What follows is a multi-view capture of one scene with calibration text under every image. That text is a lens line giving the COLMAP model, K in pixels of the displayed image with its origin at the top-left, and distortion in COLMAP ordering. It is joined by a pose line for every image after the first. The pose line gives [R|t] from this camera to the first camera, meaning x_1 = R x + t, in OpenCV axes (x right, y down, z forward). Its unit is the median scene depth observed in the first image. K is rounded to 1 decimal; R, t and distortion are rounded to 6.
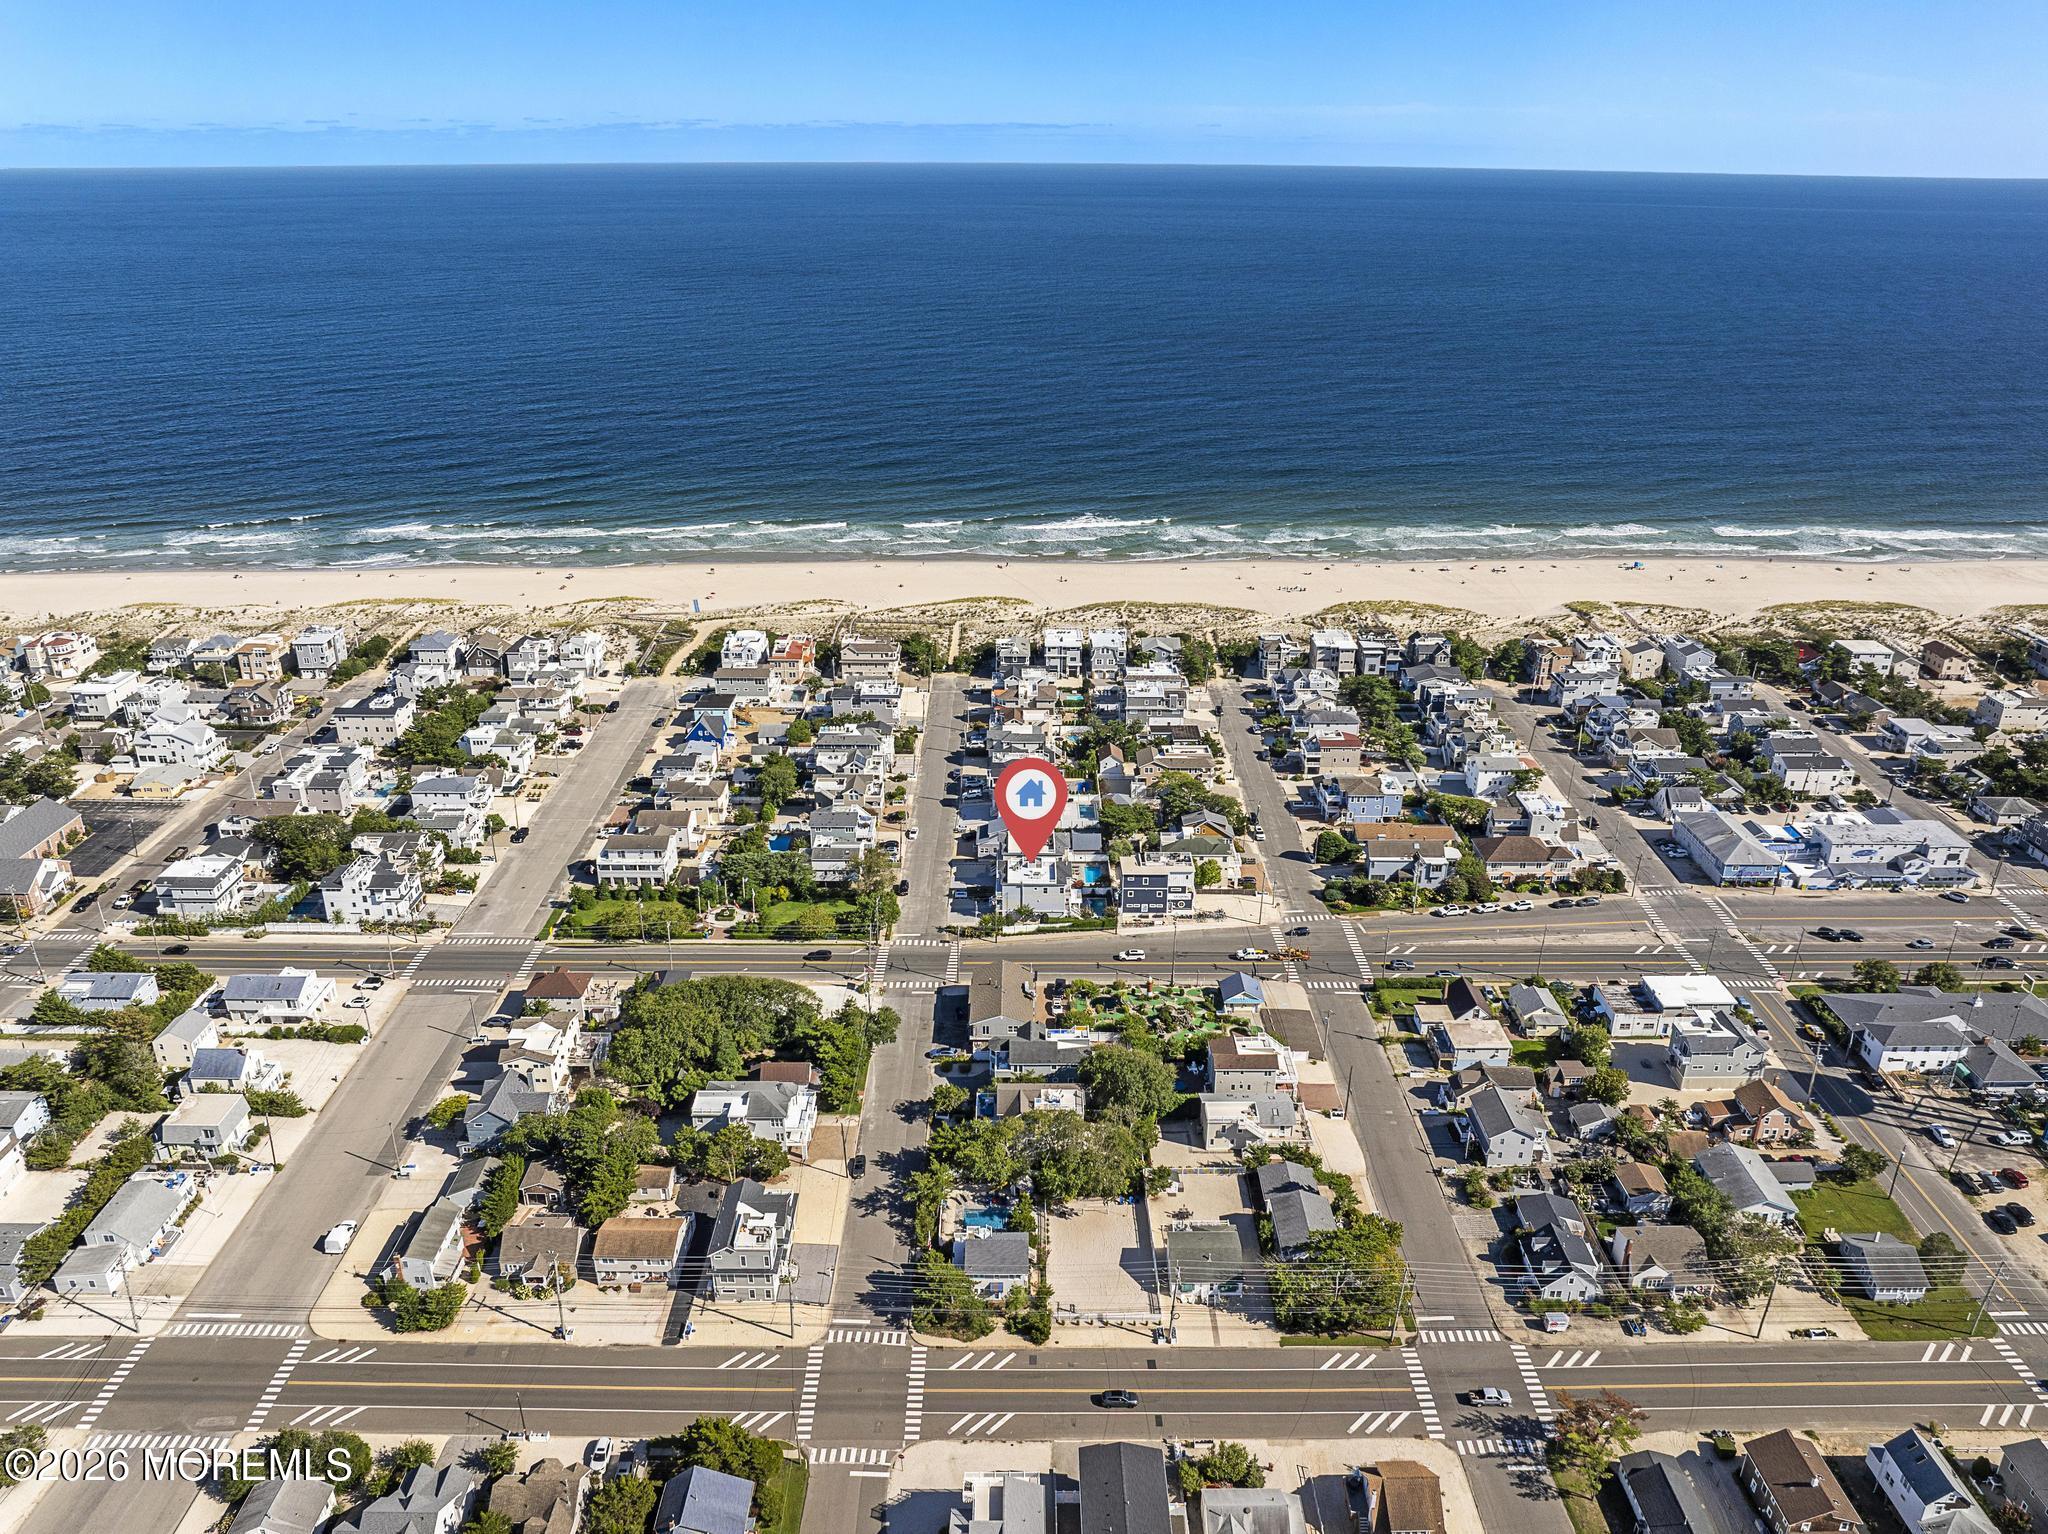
lens RADIAL K [[1461.2, 0, 1085.9], [0, 1461.2, 765.7], [0, 0, 1]] dist [-0.039934, 0.004438]
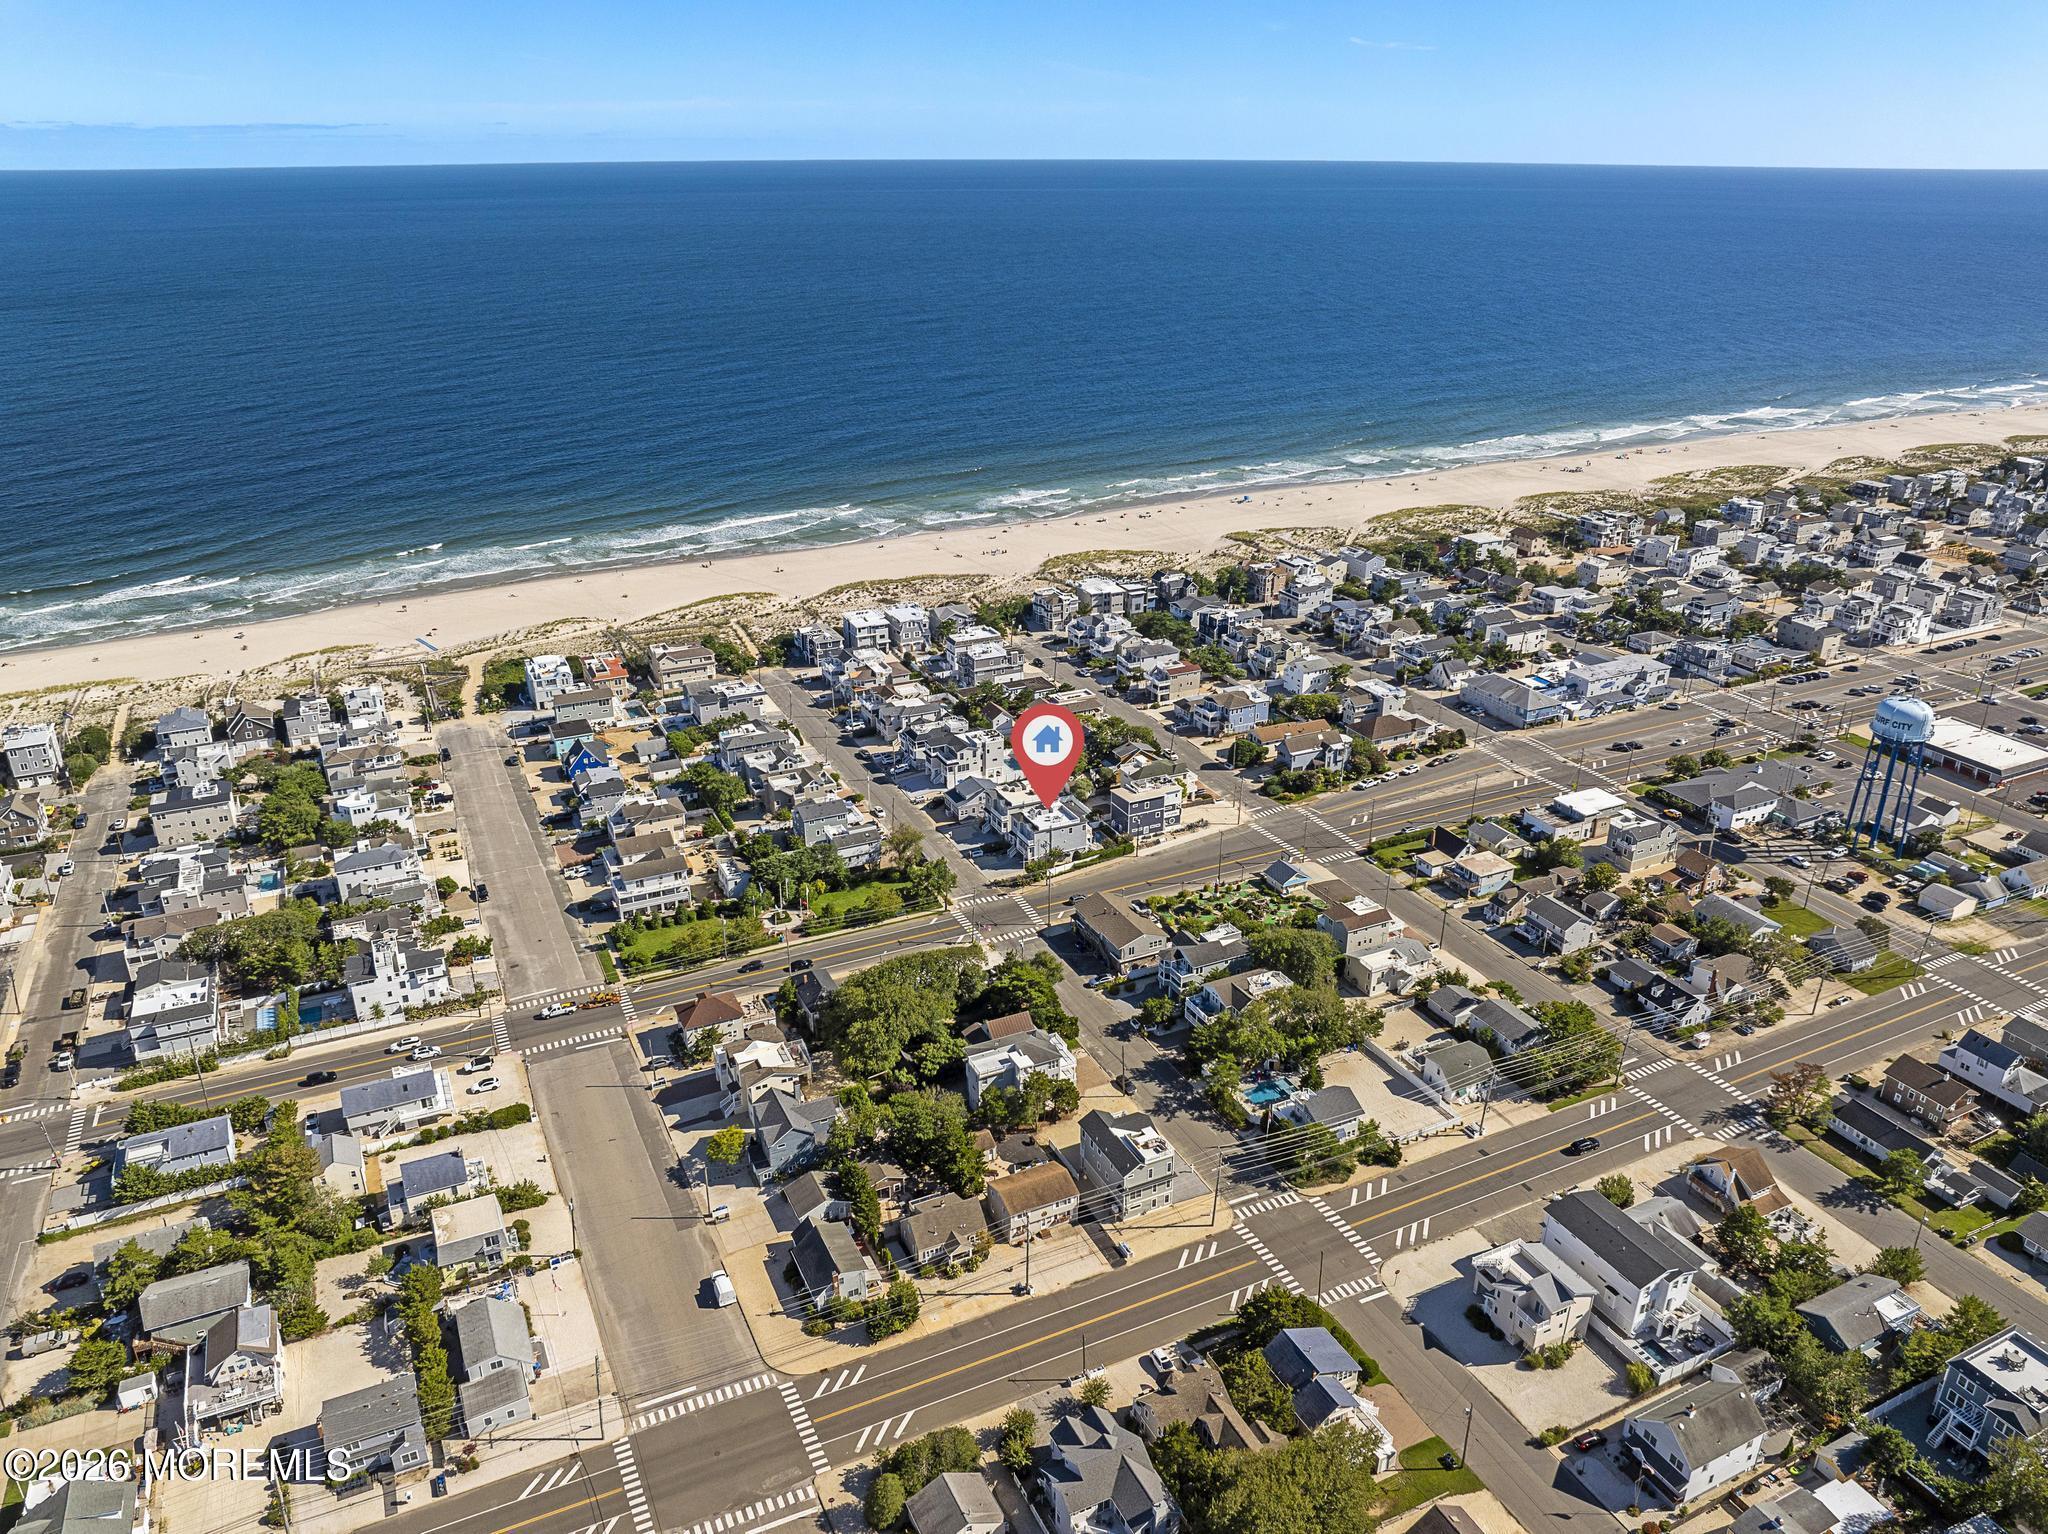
lens RADIAL K [[1426.4, 0, 1063.3], [0, 1426.4, 762.9], [0, 0, 1]] dist [-0.037908, -0.003334]
pose [[0.903340, -0.174891, 0.391651, -0.407710], [0.170659, 0.984261, 0.045898, -0.012308], [-0.393513, 0.025377, 0.918969, 0.028138]]
